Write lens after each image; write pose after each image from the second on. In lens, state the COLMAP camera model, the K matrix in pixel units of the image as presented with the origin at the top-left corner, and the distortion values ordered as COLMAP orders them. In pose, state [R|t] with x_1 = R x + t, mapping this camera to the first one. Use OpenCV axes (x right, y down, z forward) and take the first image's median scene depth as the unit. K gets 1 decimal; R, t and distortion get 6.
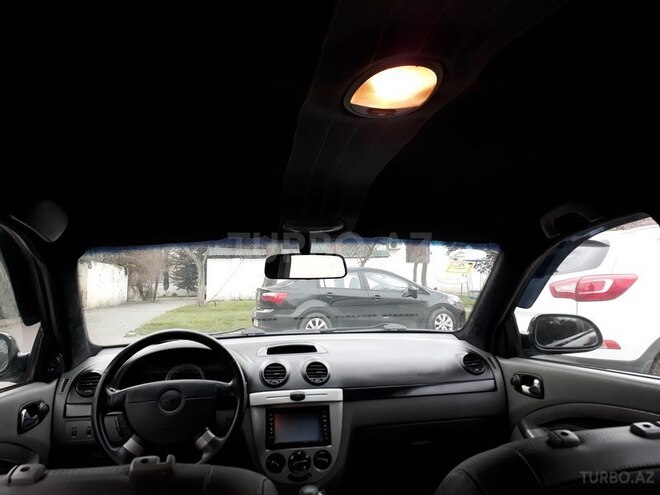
lens RADIAL K [[515.6, 0, 327.5], [0, 515.6, 244.0], [0, 0, 1]] dist [0.040358, -0.002520]
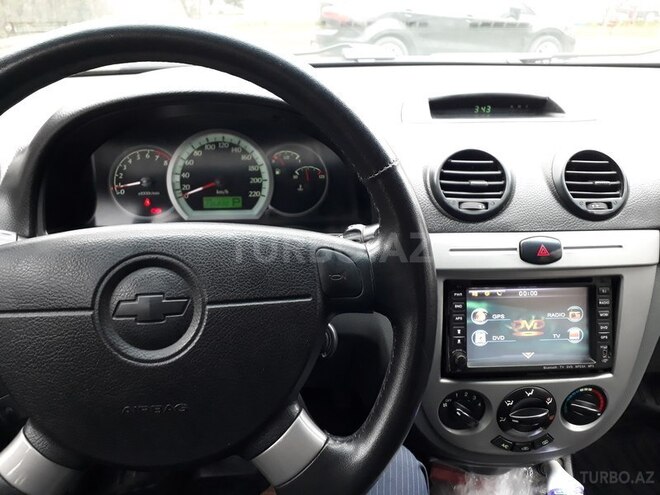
lens RADIAL K [[515.6, 0, 333.5], [0, 515.6, 244.3], [0, 0, 1]] dist [0.040358, -0.002520]
pose [[0.995326, 0.065091, -0.071335, -0.171078], [-0.022130, 0.872780, 0.487611, 0.126767], [0.093999, -0.483753, 0.870142, 0.696299]]
